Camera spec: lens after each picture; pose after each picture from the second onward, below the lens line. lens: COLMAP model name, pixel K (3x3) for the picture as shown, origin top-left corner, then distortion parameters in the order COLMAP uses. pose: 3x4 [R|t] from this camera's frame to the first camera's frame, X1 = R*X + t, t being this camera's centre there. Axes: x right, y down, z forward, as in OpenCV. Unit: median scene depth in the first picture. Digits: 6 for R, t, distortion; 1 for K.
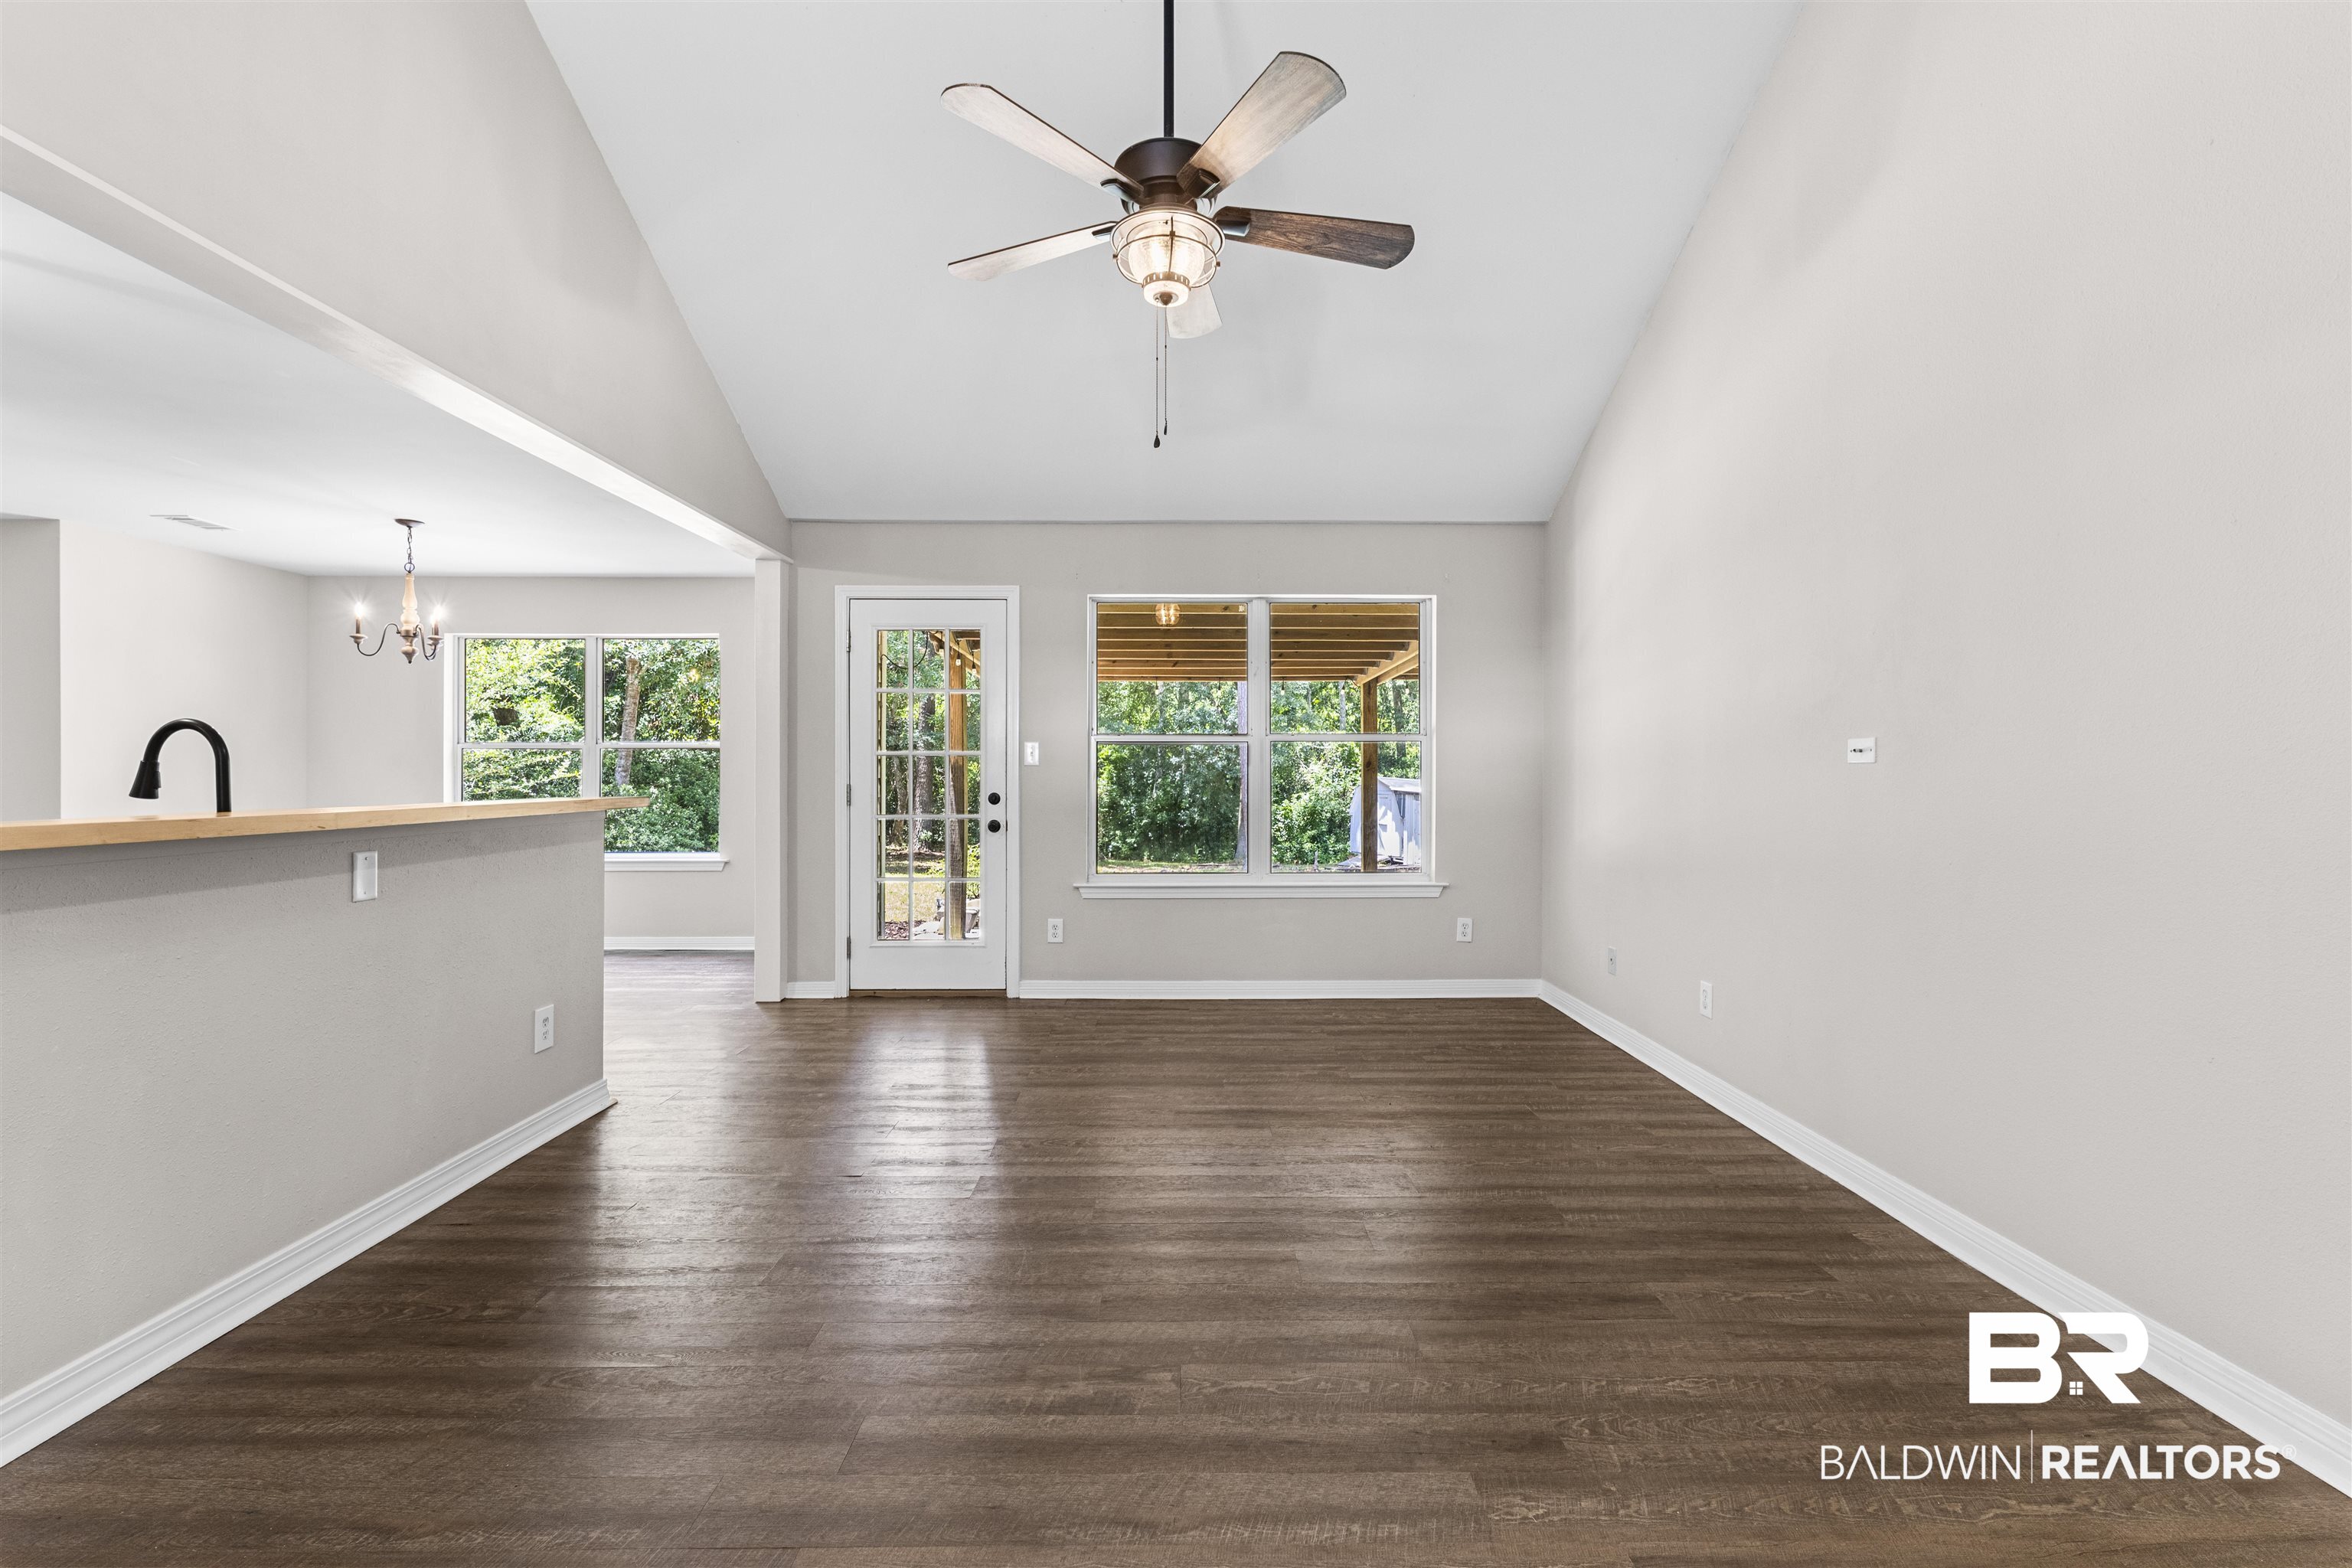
lens RADIAL K [[1046.6, 0, 1182.3], [0, 1046.6, 779.5], [0, 0, 1]] dist [-0.004769, 0.001477]
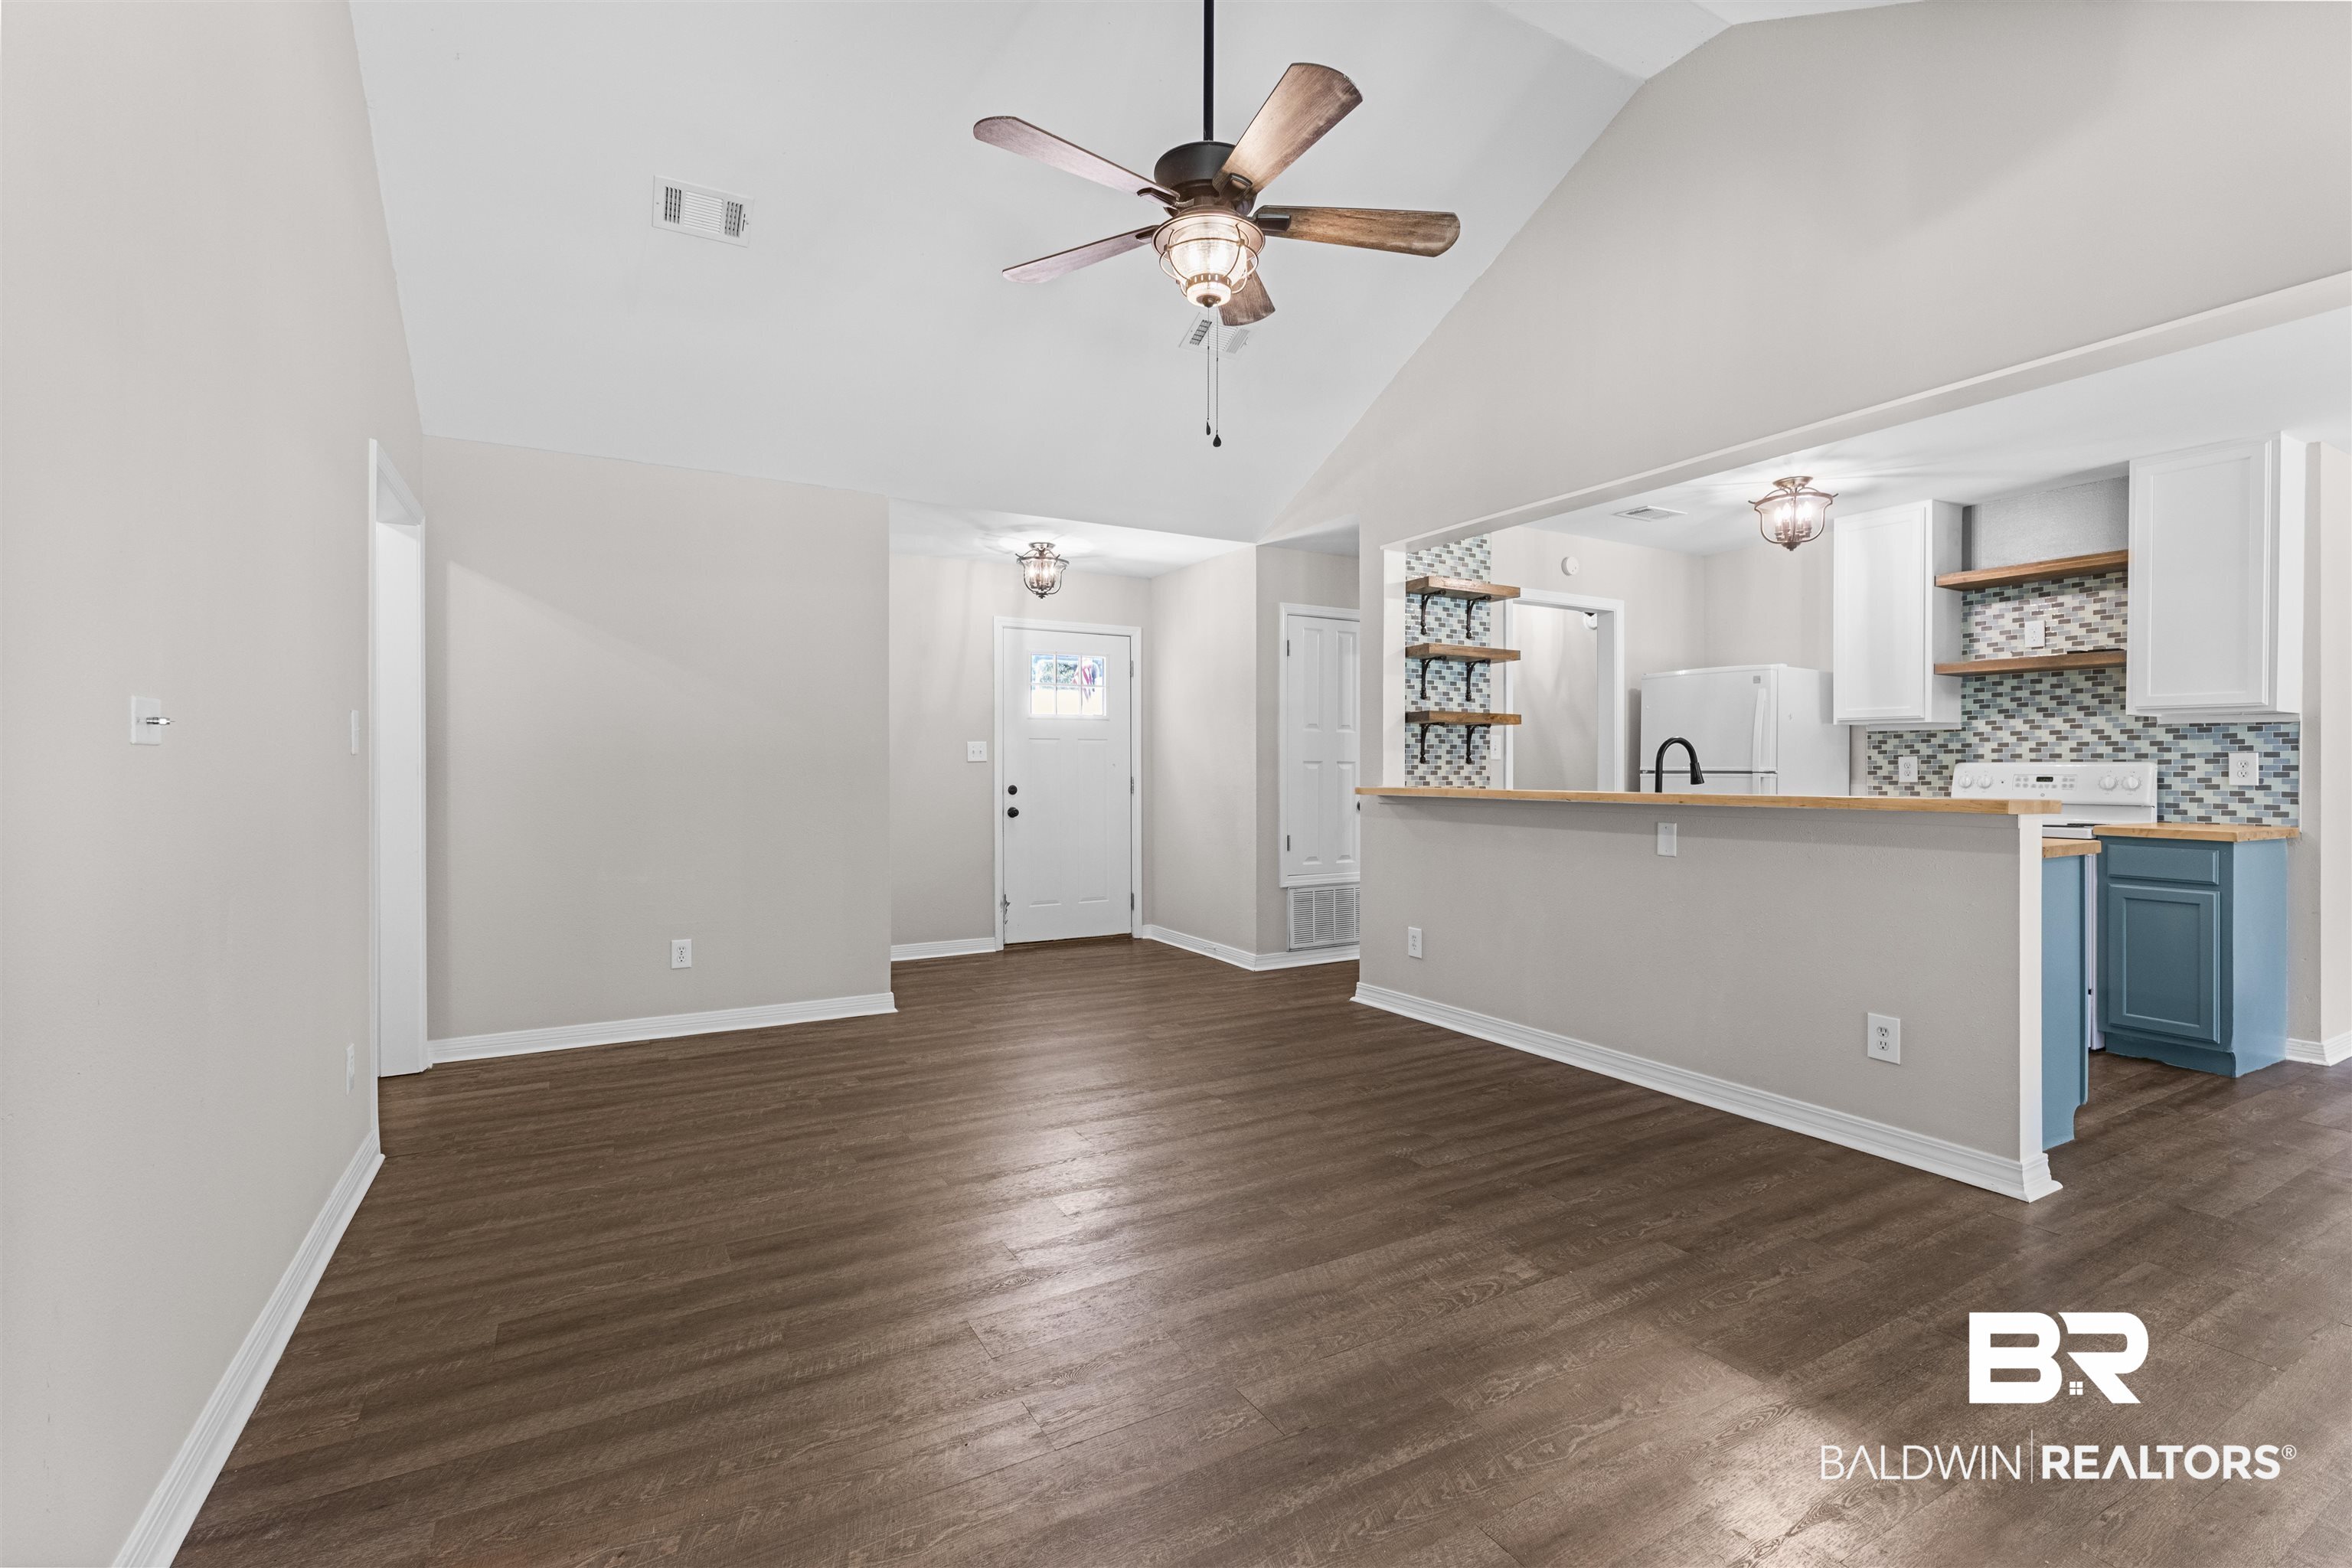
lens RADIAL K [[1046.6, 0, 1191.9], [0, 1046.6, 777.3], [0, 0, 1]] dist [-0.004769, 0.001477]
pose [[-0.871419, 0.001285, -0.490538, 0.375197], [-0.005306, 0.999913, 0.012045, -0.006250], [0.490511, 0.013099, -0.871336, 1.425563]]
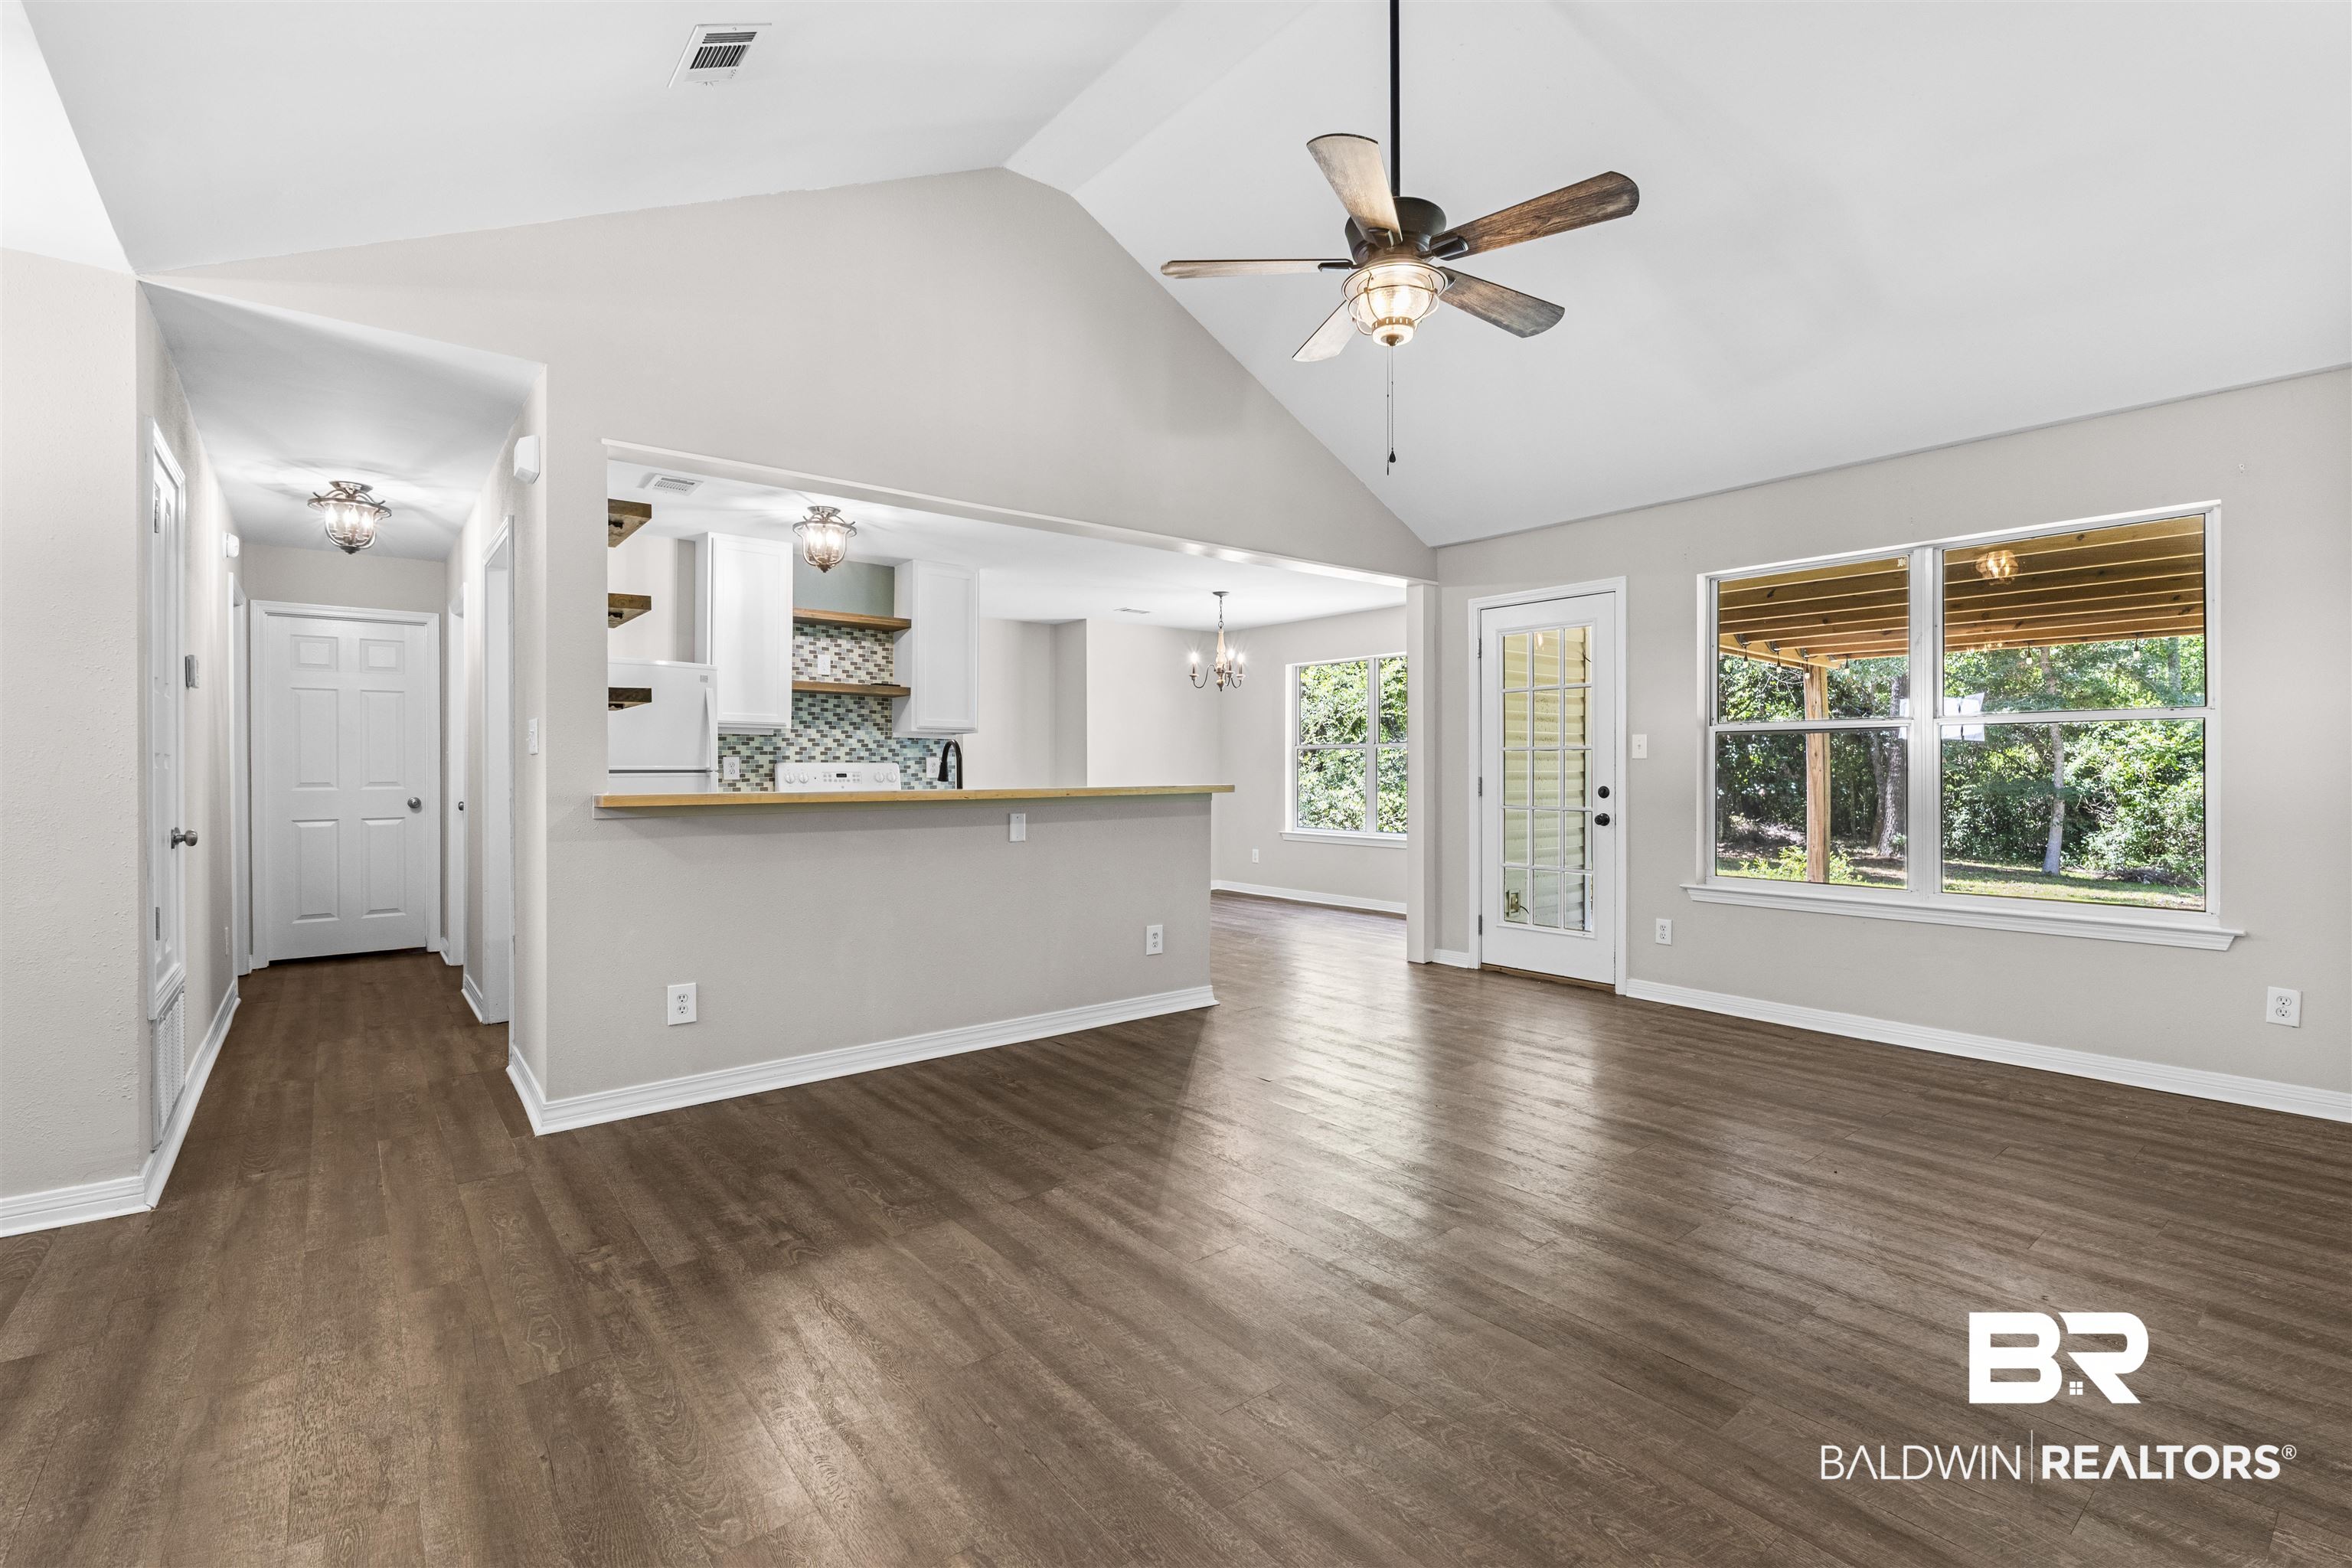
lens RADIAL K [[1046.6, 0, 1187.8], [0, 1046.6, 773.4], [0, 0, 1]] dist [-0.004769, 0.001477]
pose [[0.623025, 0.002294, -0.782199, 0.545635], [-0.002300, 0.999997, 0.001101, 0.000091], [0.782199, 0.001113, 0.623028, 0.104531]]
